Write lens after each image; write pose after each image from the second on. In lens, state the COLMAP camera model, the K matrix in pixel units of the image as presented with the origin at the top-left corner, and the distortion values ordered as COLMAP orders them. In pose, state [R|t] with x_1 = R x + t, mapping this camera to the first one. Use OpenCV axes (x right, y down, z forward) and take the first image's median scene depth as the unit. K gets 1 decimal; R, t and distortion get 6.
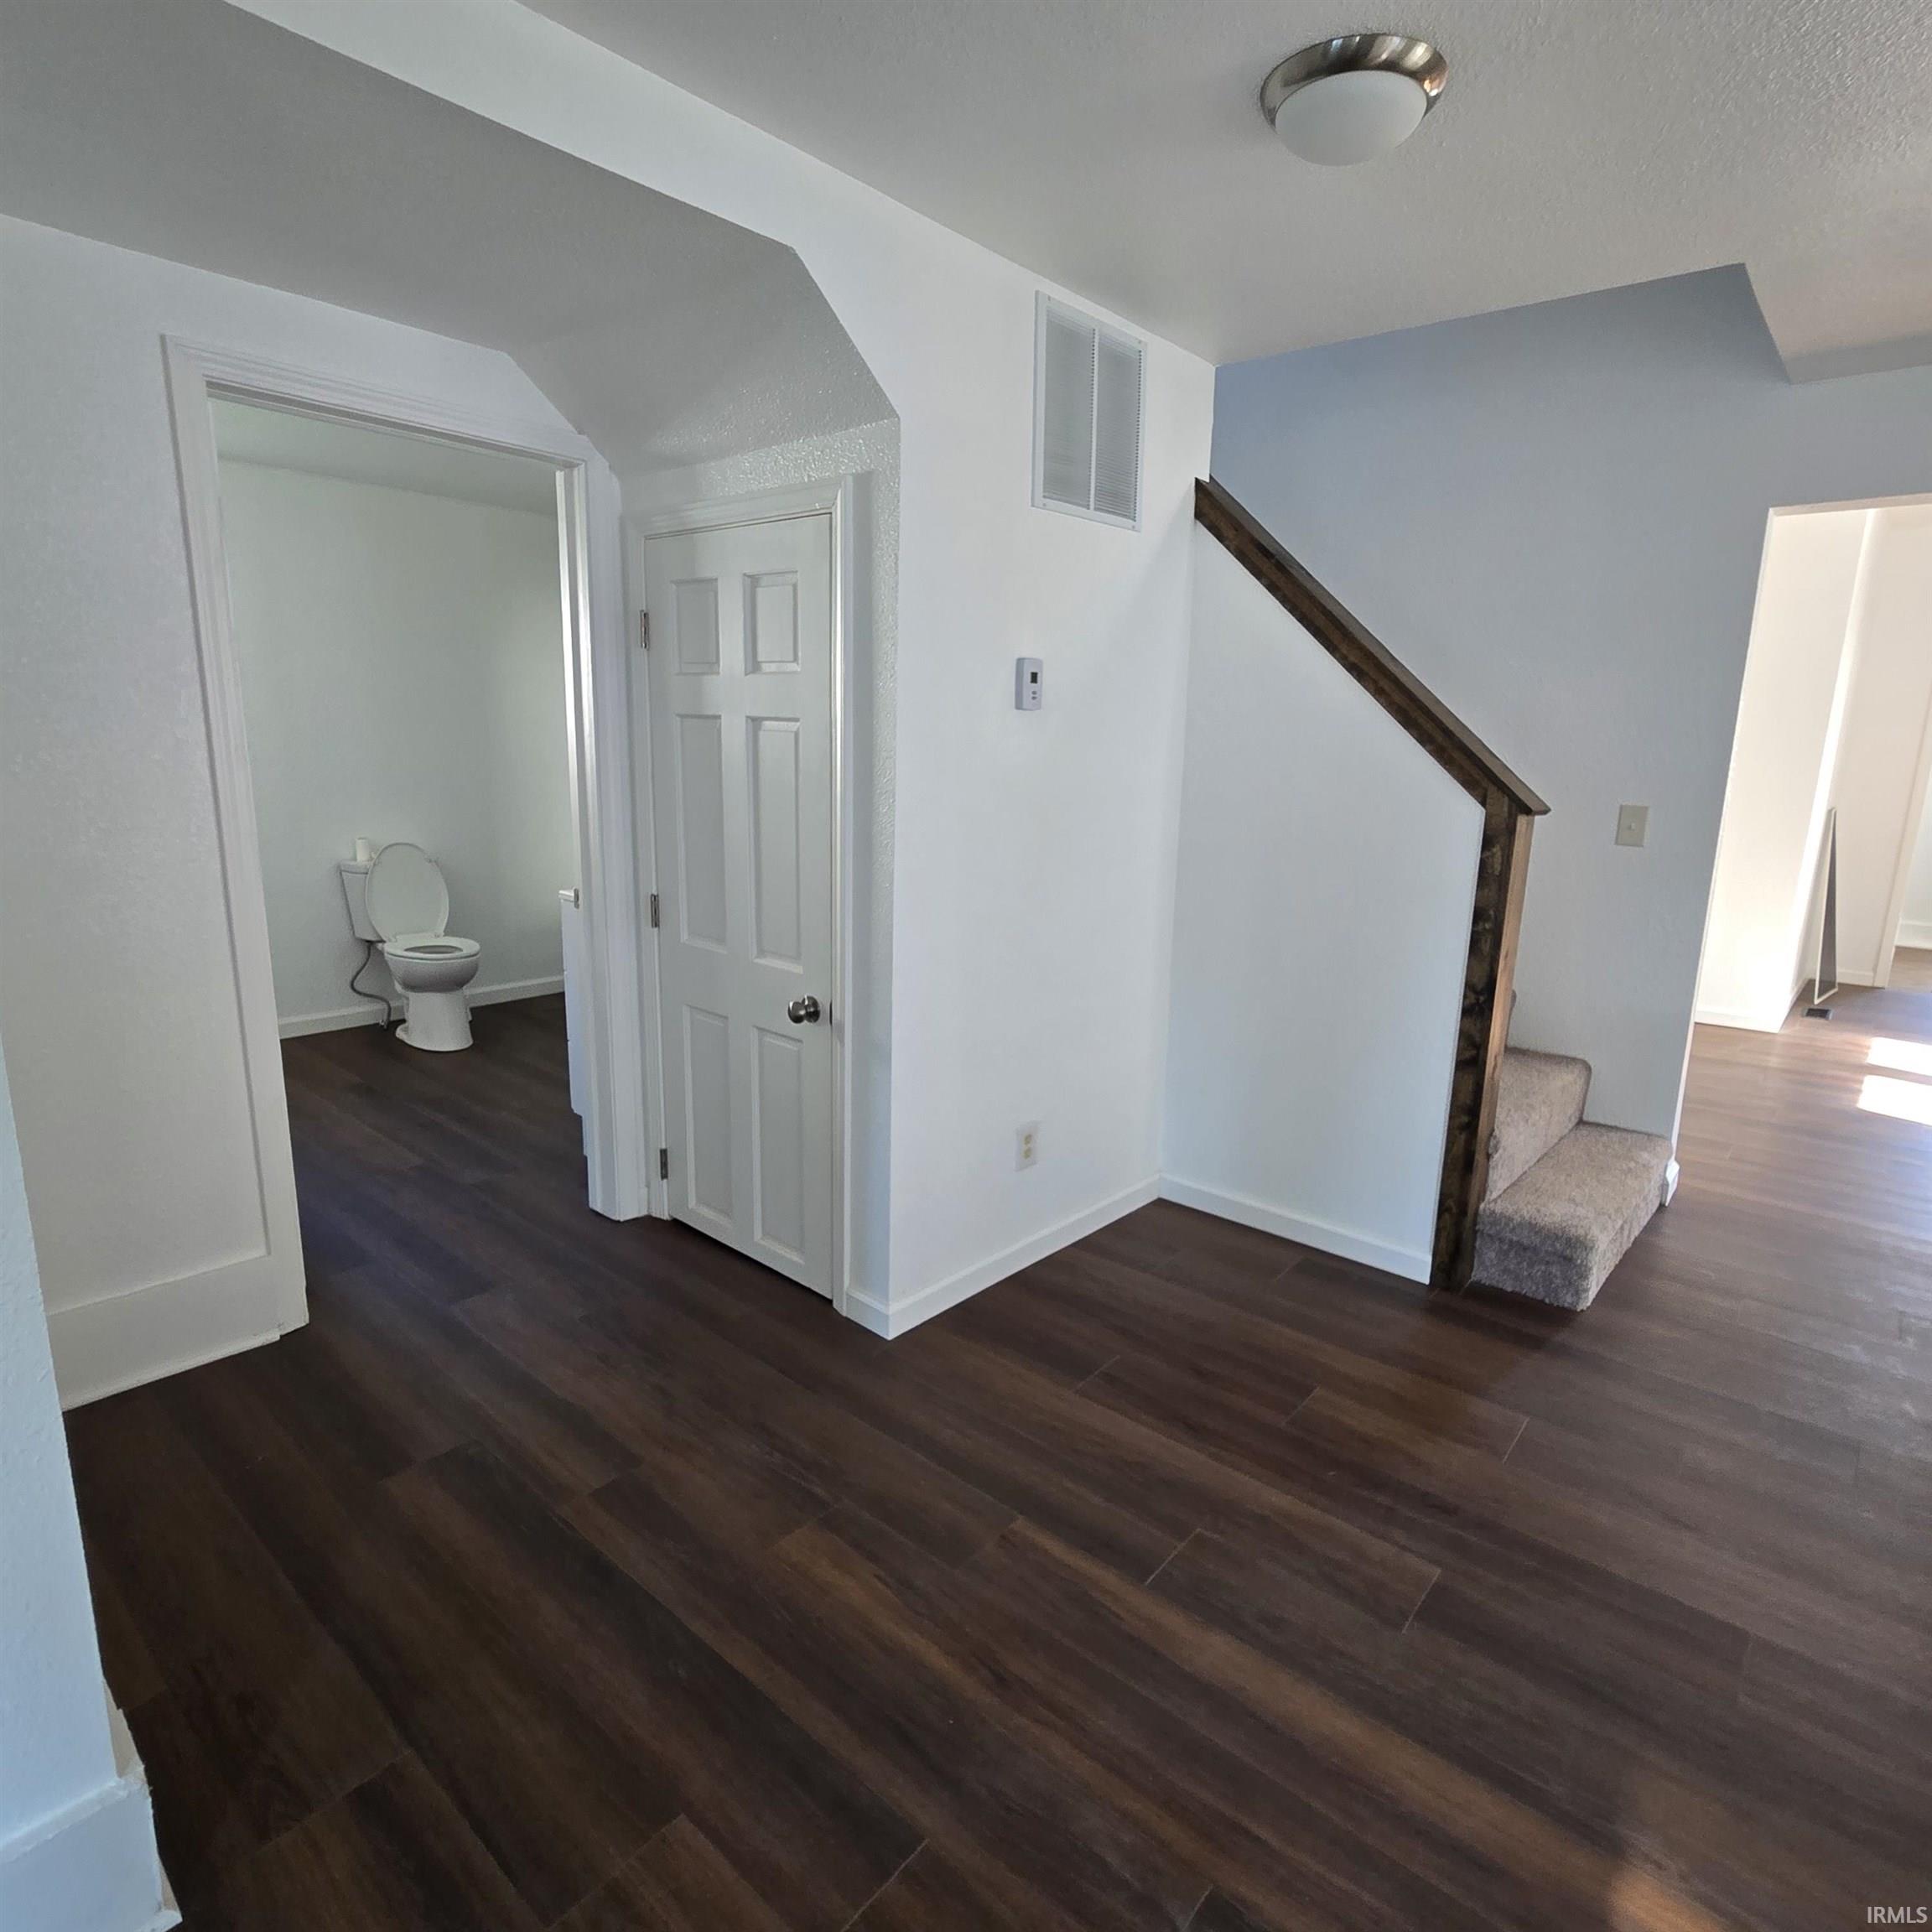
lens RADIAL K [[1108.0, 0, 984.9], [0, 1108.0, 965.2], [0, 0, 1]] dist [-0.002151, 0.000345]
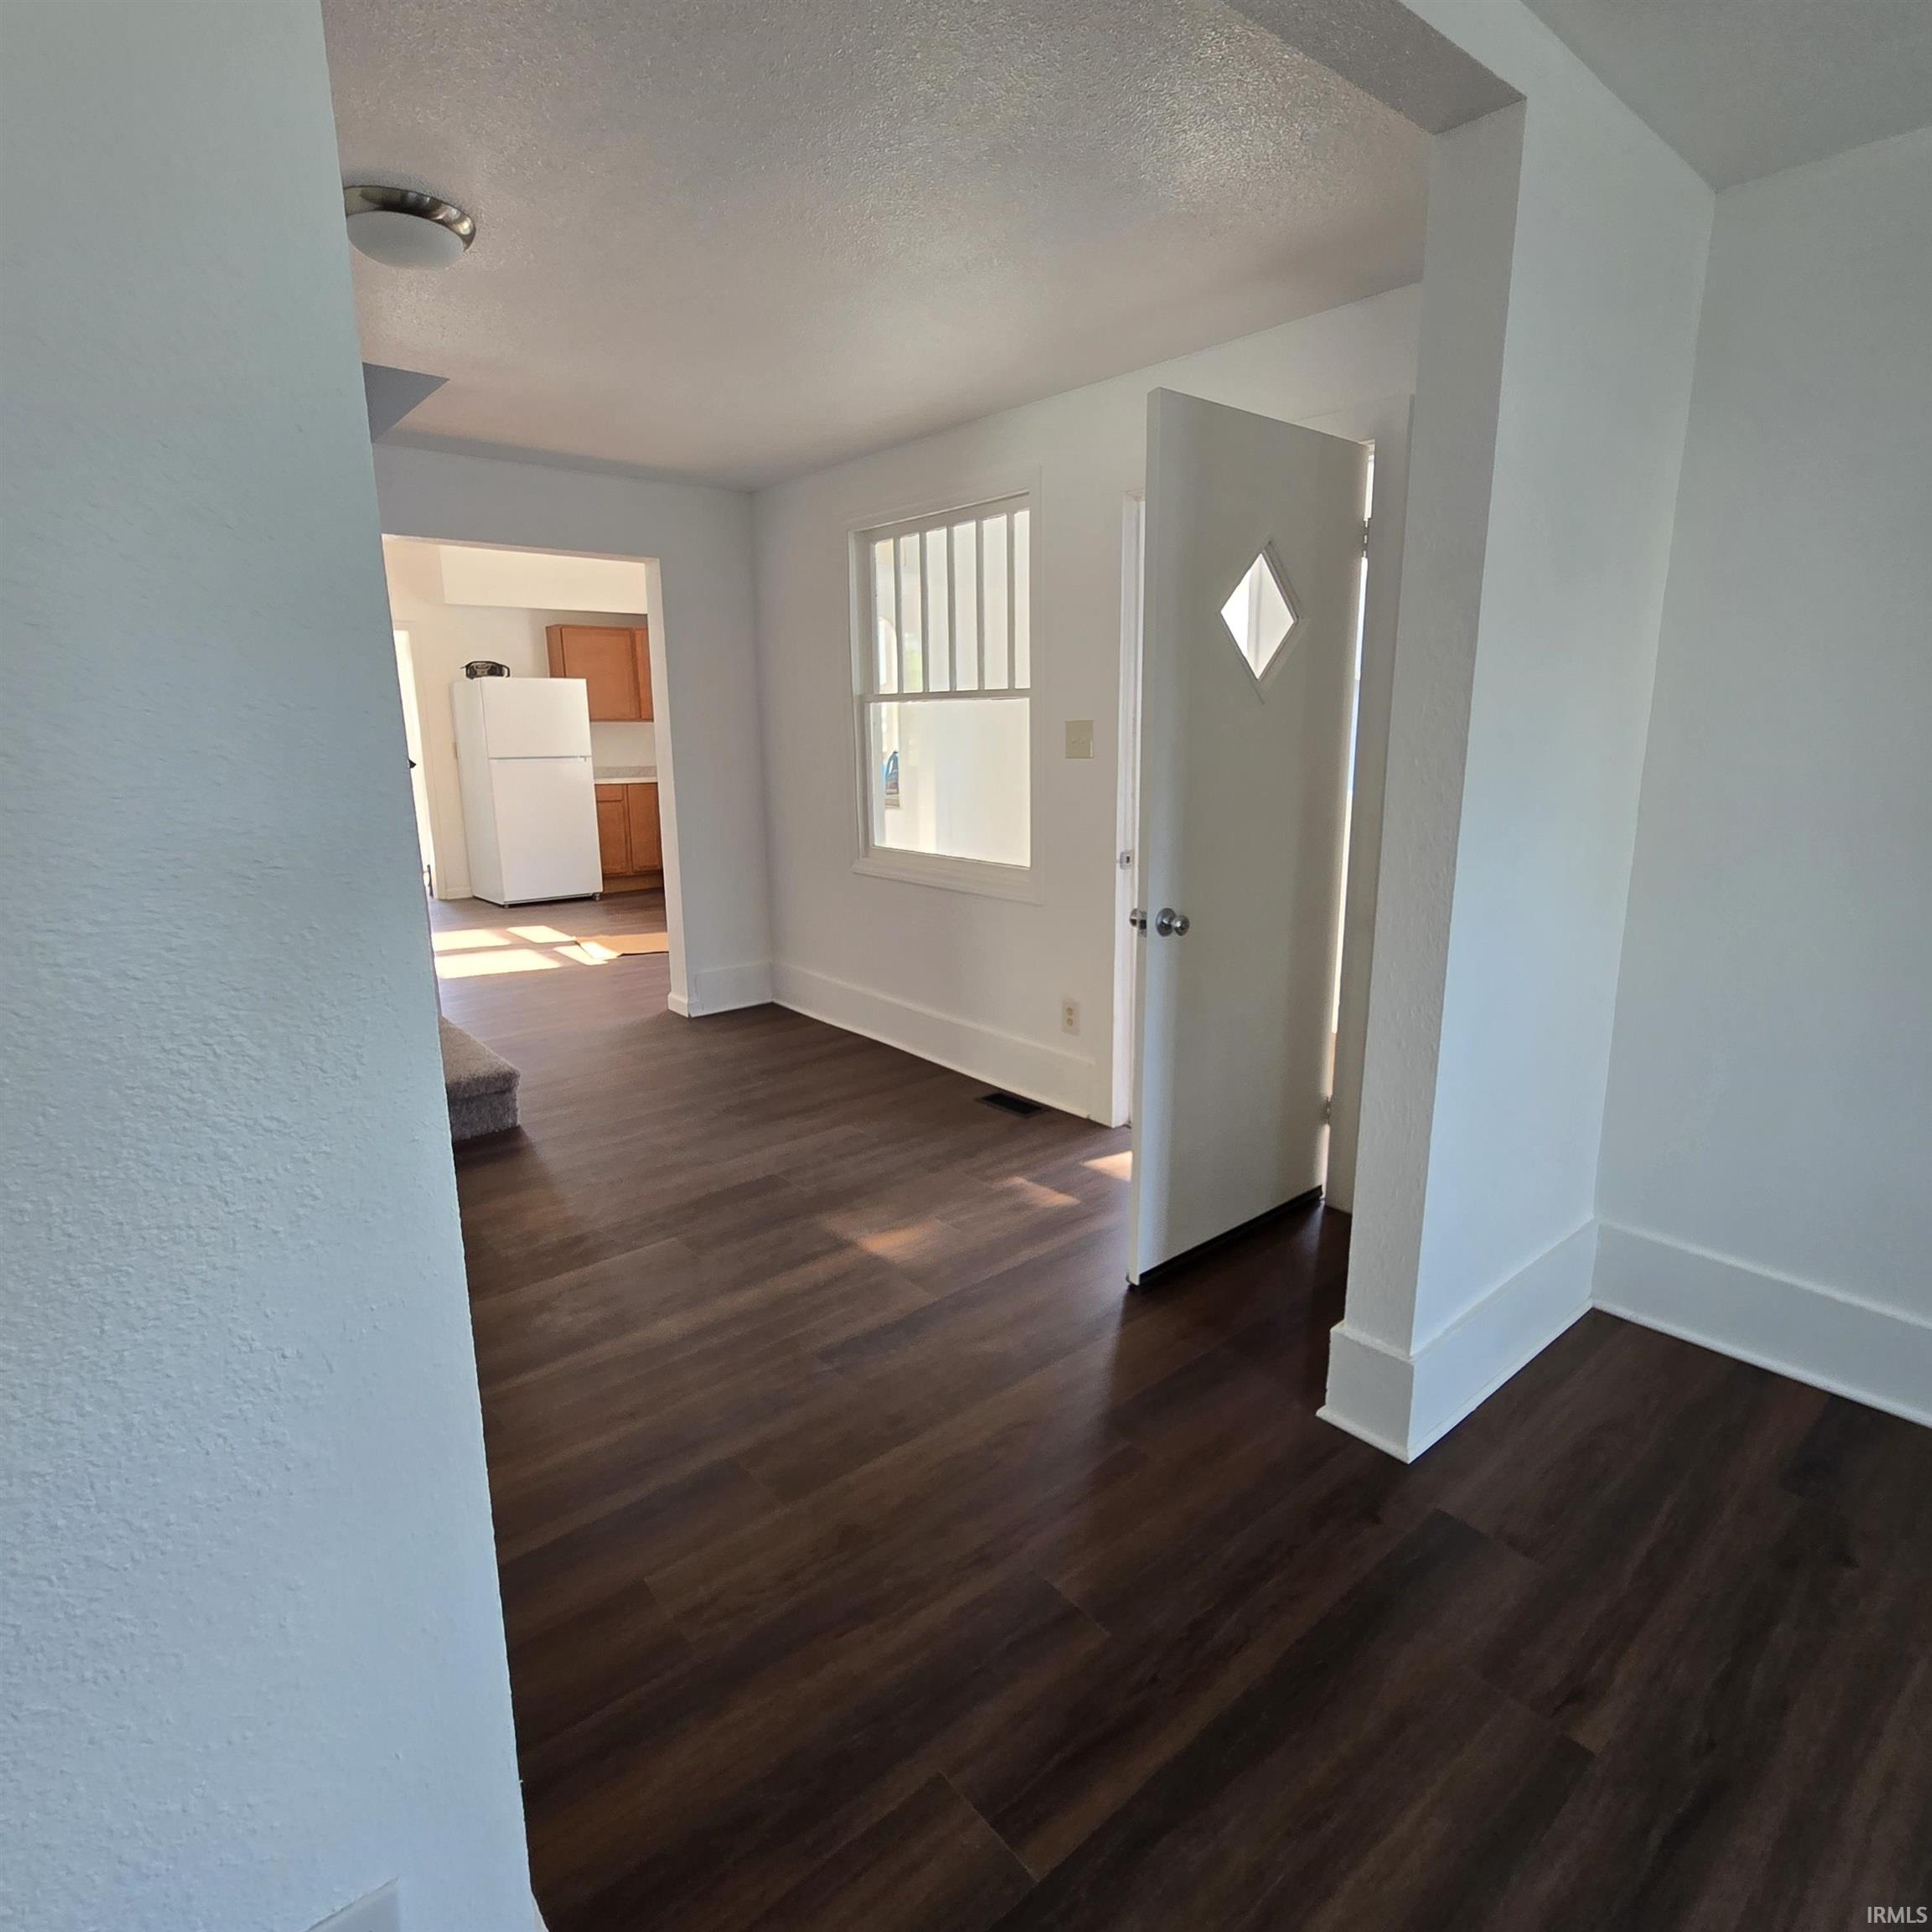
lens RADIAL K [[1108.0, 0, 984.9], [0, 1108.0, 965.2], [0, 0, 1]] dist [-0.002151, 0.000345]
pose [[0.147252, -0.237665, 0.960121, -0.666864], [0.212657, 0.955609, 0.203934, -0.036312], [-0.965968, 0.174147, 0.191257, 0.142211]]
